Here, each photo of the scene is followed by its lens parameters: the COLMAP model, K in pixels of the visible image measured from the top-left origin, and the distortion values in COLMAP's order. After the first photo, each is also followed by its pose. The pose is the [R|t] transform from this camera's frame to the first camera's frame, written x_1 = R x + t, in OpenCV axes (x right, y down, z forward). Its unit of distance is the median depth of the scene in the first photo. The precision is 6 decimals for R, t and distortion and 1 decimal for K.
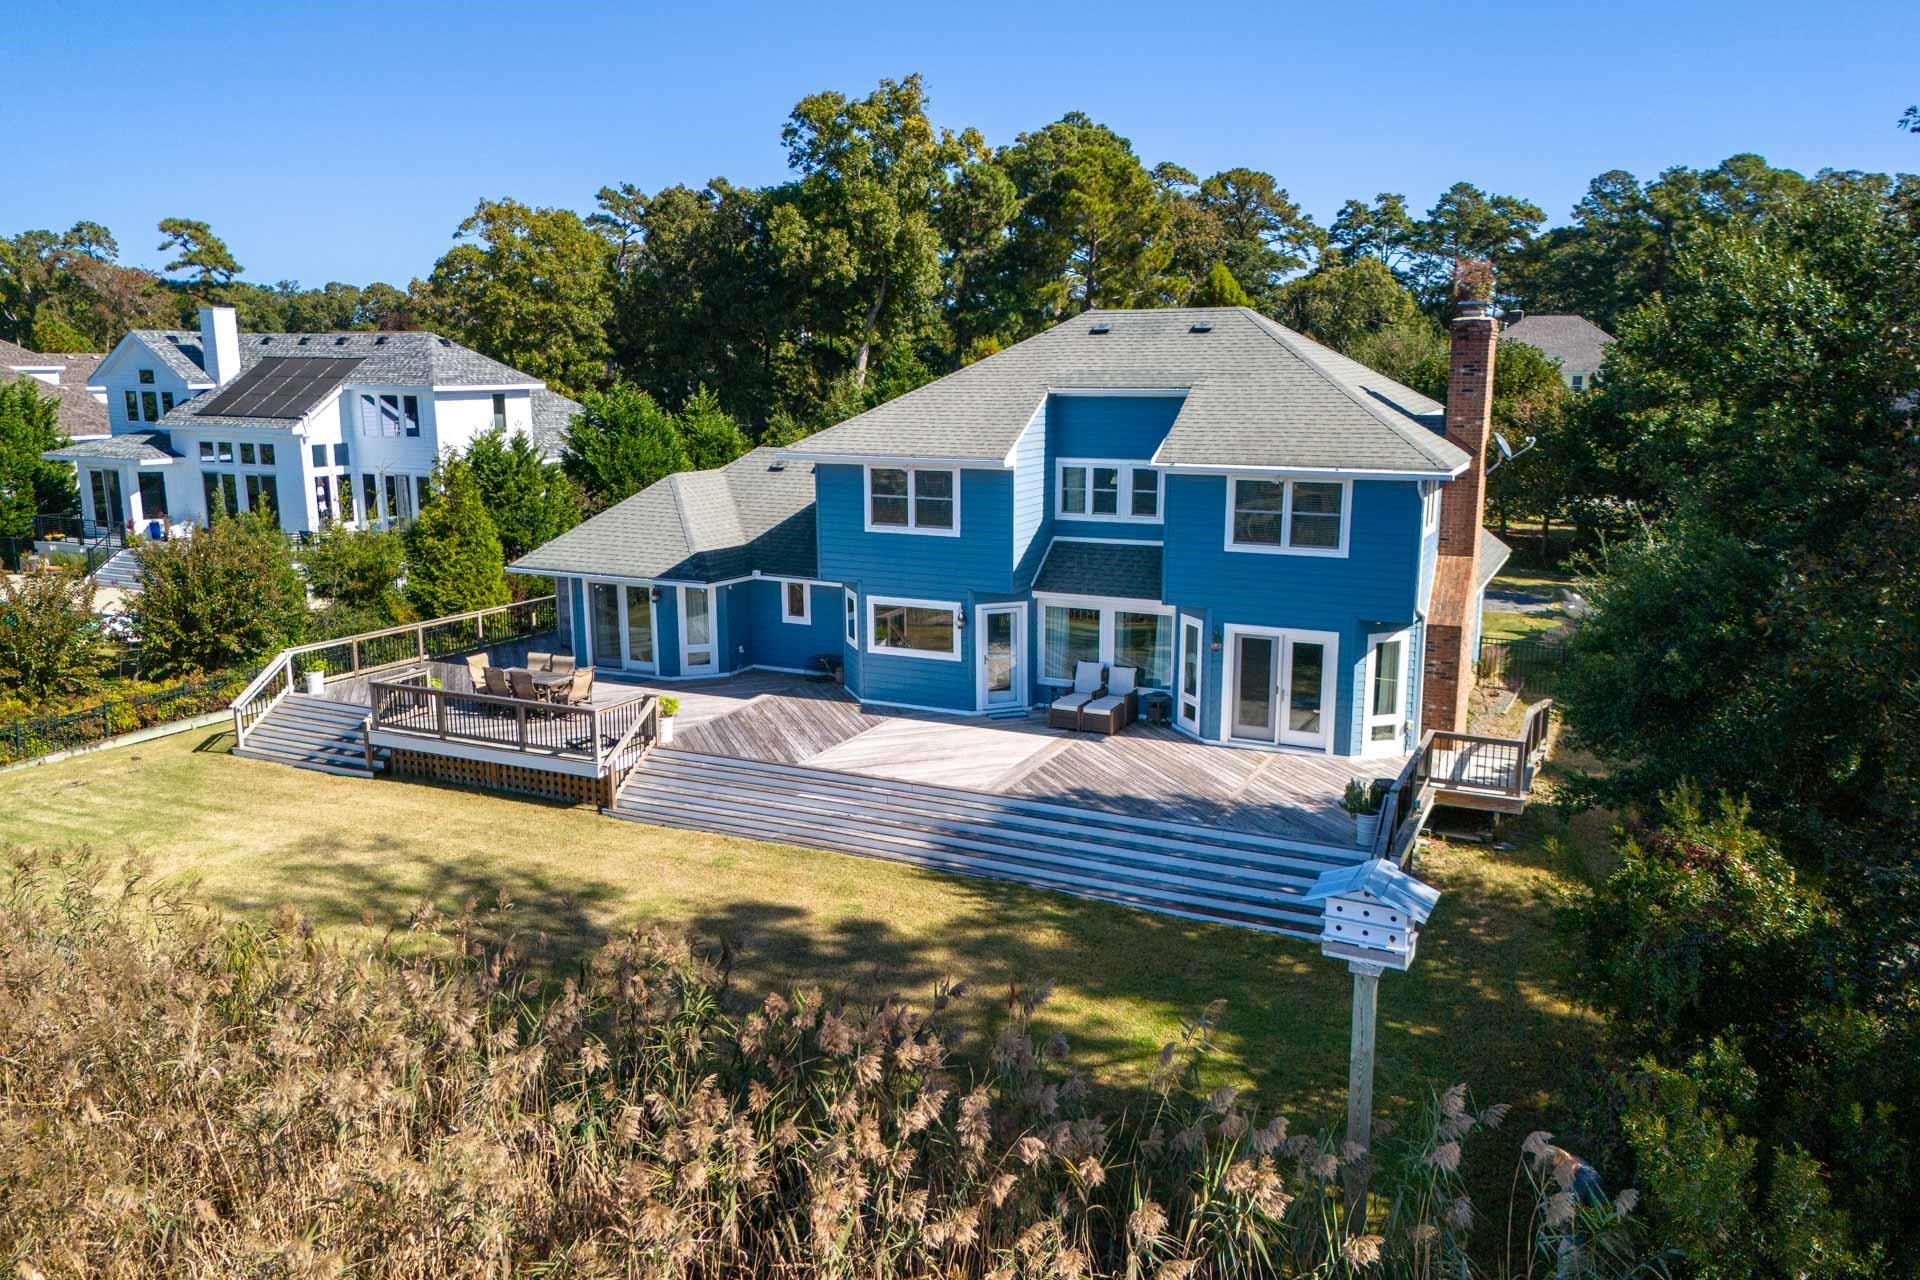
lens RADIAL K [[1410.0, 0, 956.6], [0, 1410.0, 707.7], [0, 0, 1]] dist [0.073213, -0.066347]
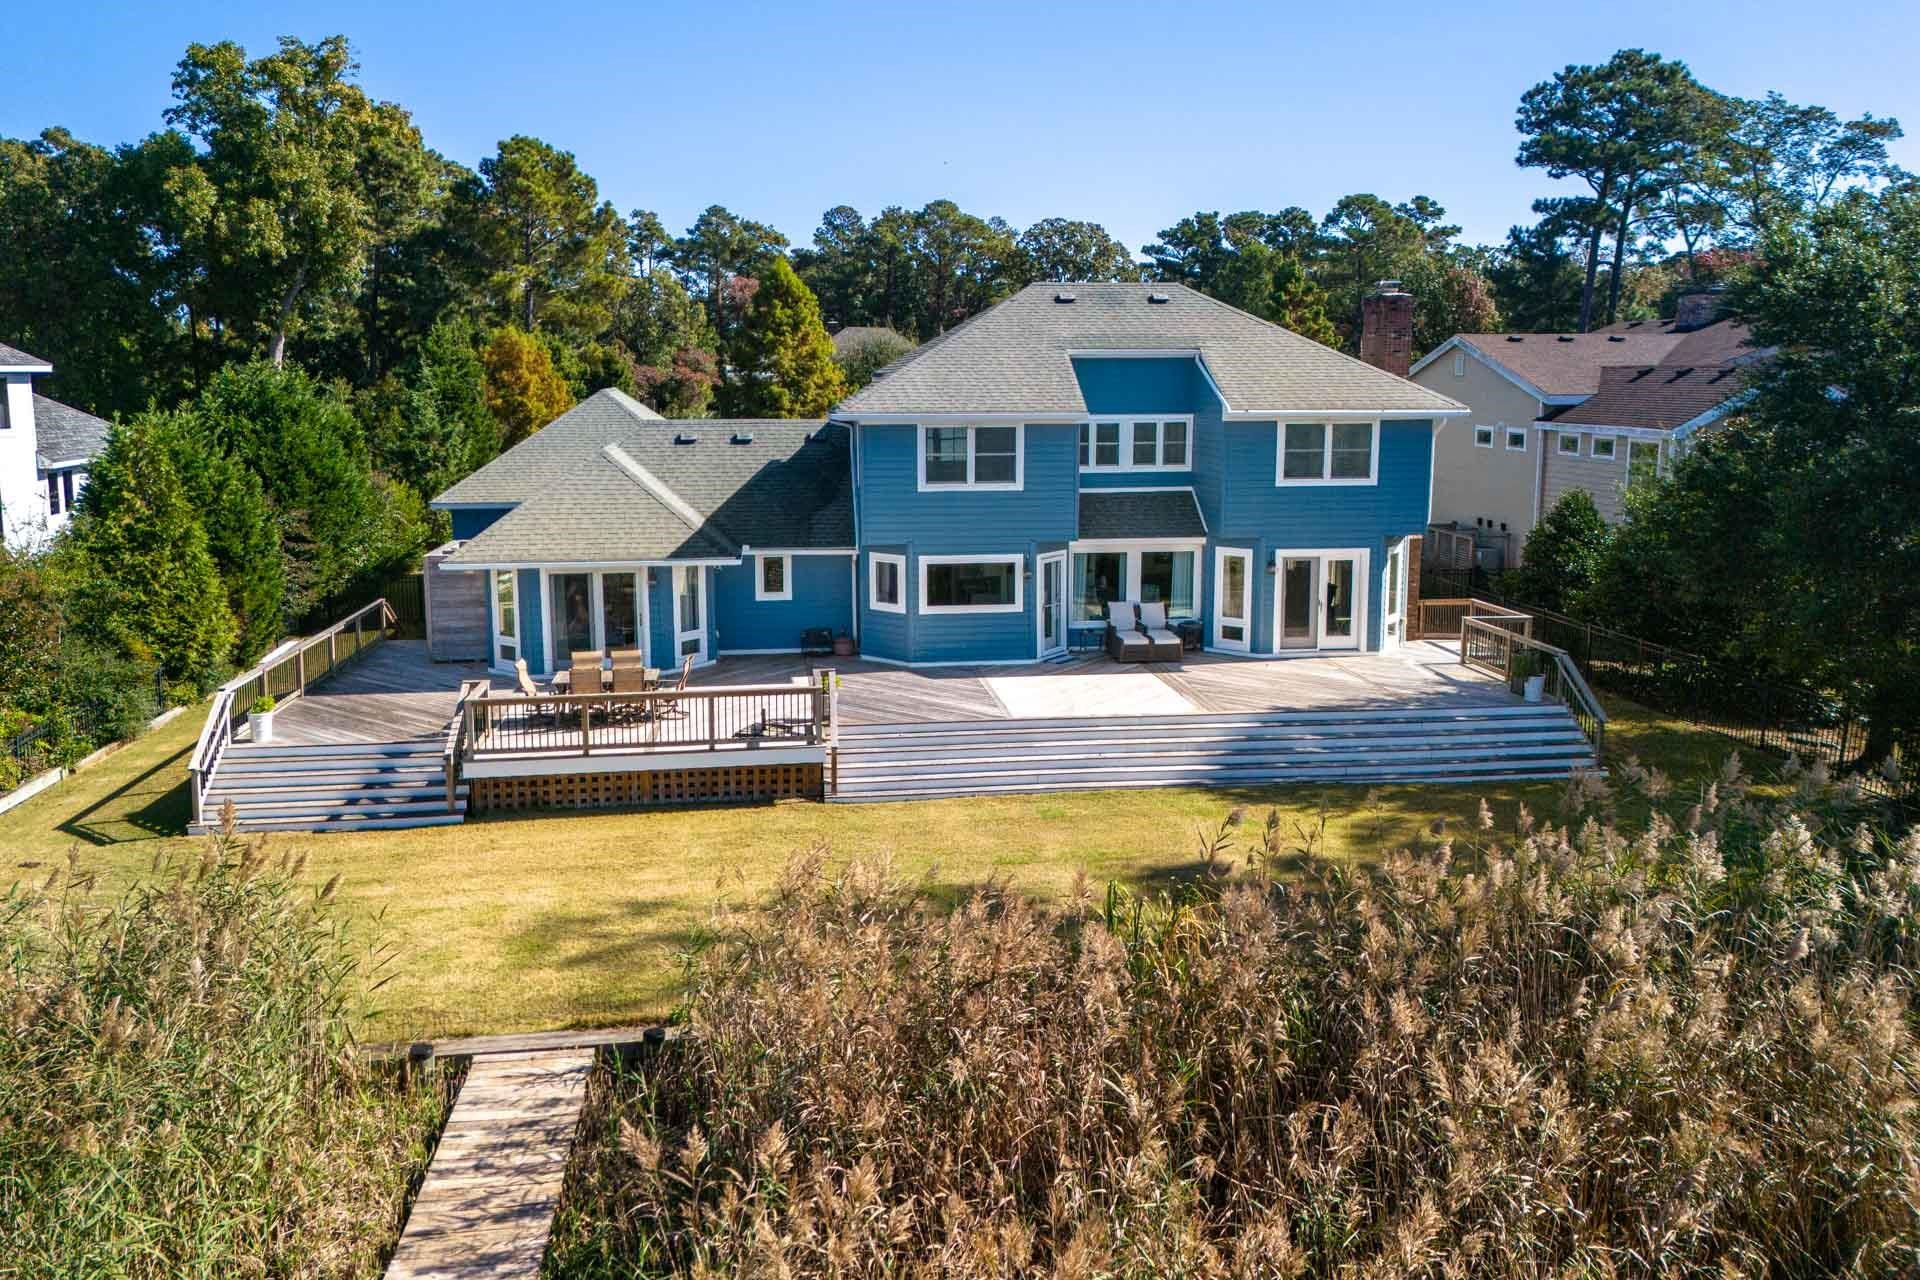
lens RADIAL K [[1396.9, 0, 960.0], [0, 1396.9, 640.0], [0, 0, 1]] dist [0.071831, -0.062442]
pose [[0.834593, -0.101734, 0.541392, -0.528910], [0.130587, 0.991323, -0.015027, -0.002853], [-0.535165, 0.083240, 0.840636, 0.154430]]
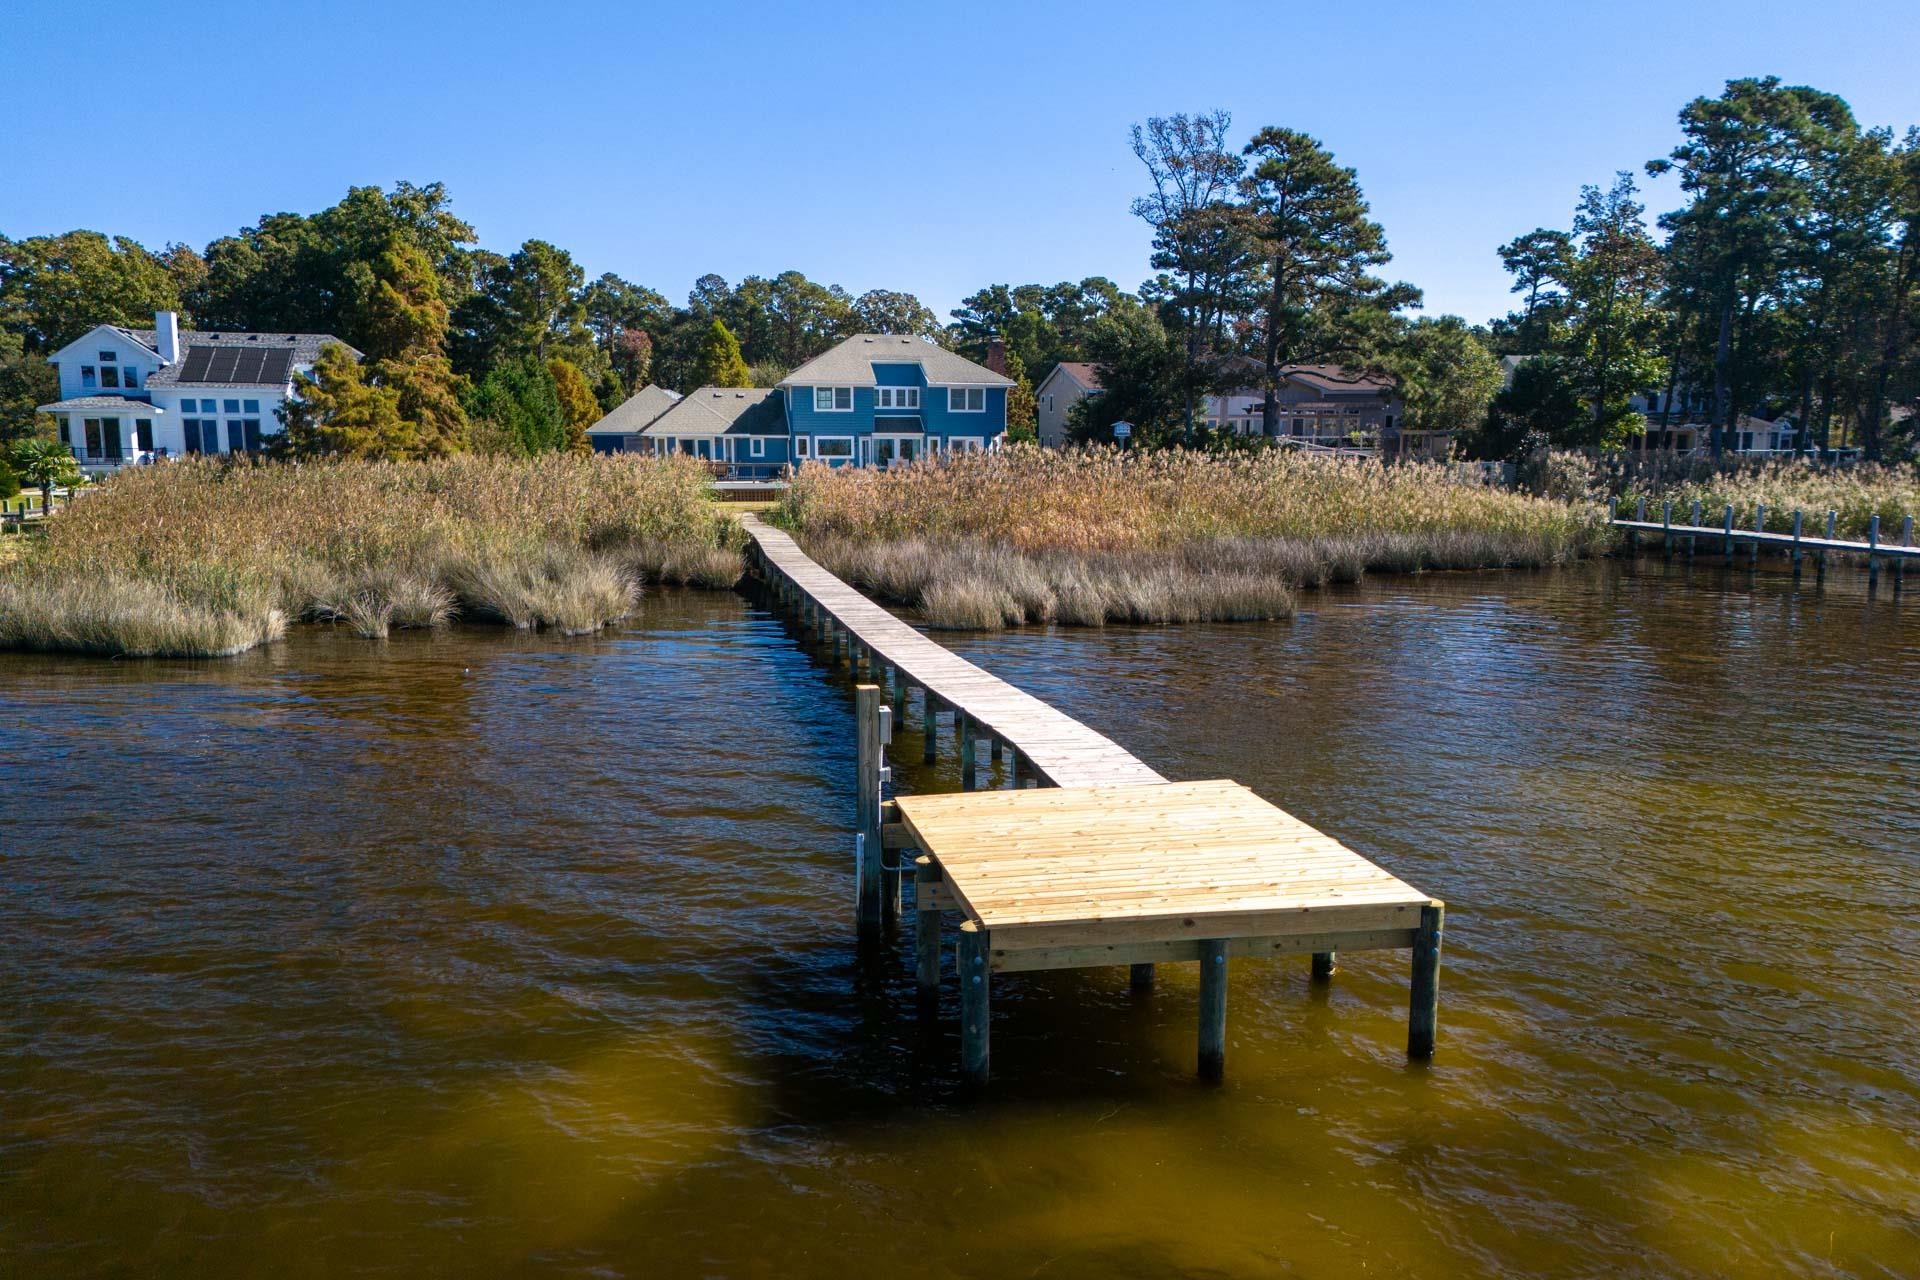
lens RADIAL K [[1410.0, 0, 956.6], [0, 1410.0, 707.7], [0, 0, 1]] dist [0.073213, -0.066347]
pose [[0.769699, -0.118974, 0.627223, -1.454263], [0.148983, 0.988828, 0.004740, 0.414211], [-0.620780, 0.089797, 0.778825, -1.086782]]
